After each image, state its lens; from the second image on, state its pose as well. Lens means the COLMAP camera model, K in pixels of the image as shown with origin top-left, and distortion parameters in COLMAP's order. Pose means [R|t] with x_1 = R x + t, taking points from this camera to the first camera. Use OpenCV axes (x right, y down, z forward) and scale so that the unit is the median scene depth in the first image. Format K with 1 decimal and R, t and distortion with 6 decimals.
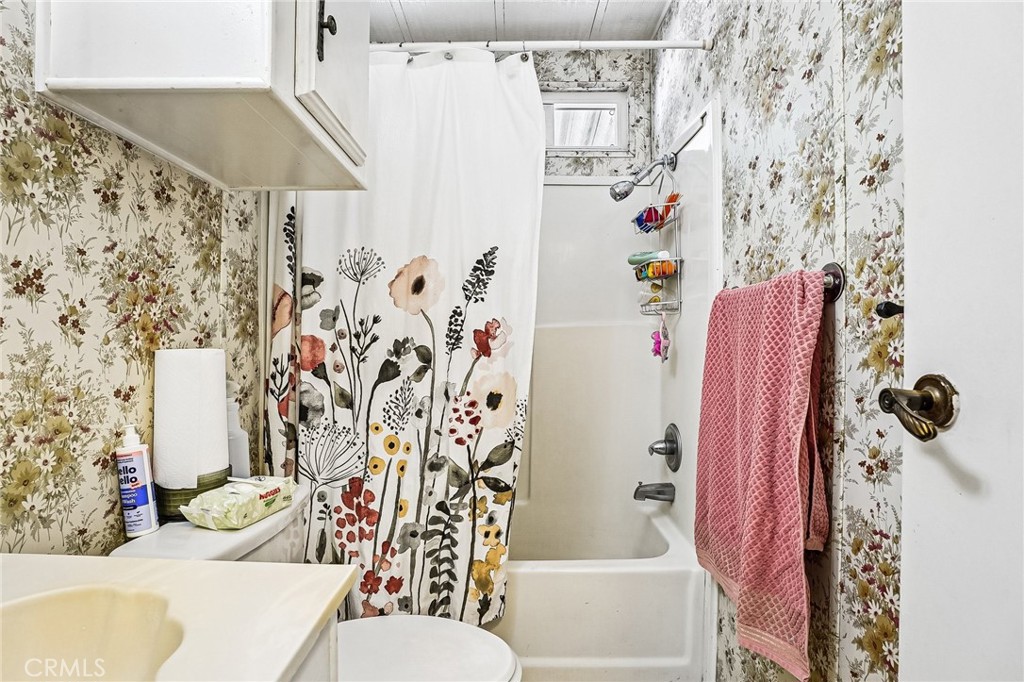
lens RADIAL K [[505.6, 0, 512.0], [0, 505.6, 341.0], [0, 0, 1]] dist [-0.057405, 0.026248]
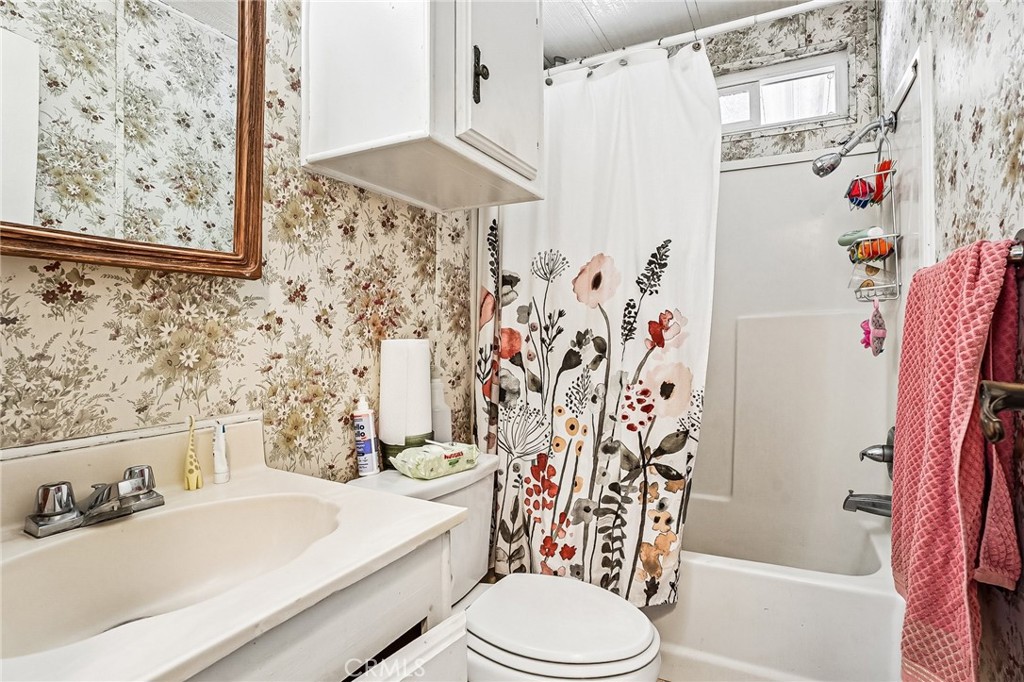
lens RADIAL K [[484.3, 0, 510.1], [0, 484.3, 332.8], [0, 0, 1]] dist [-0.053919, 0.020757]
pose [[0.901201, -0.006915, -0.433346, 0.104139], [0.005879, 0.999976, -0.003731, 0.003702], [0.433361, 0.000814, 0.901220, -0.016417]]
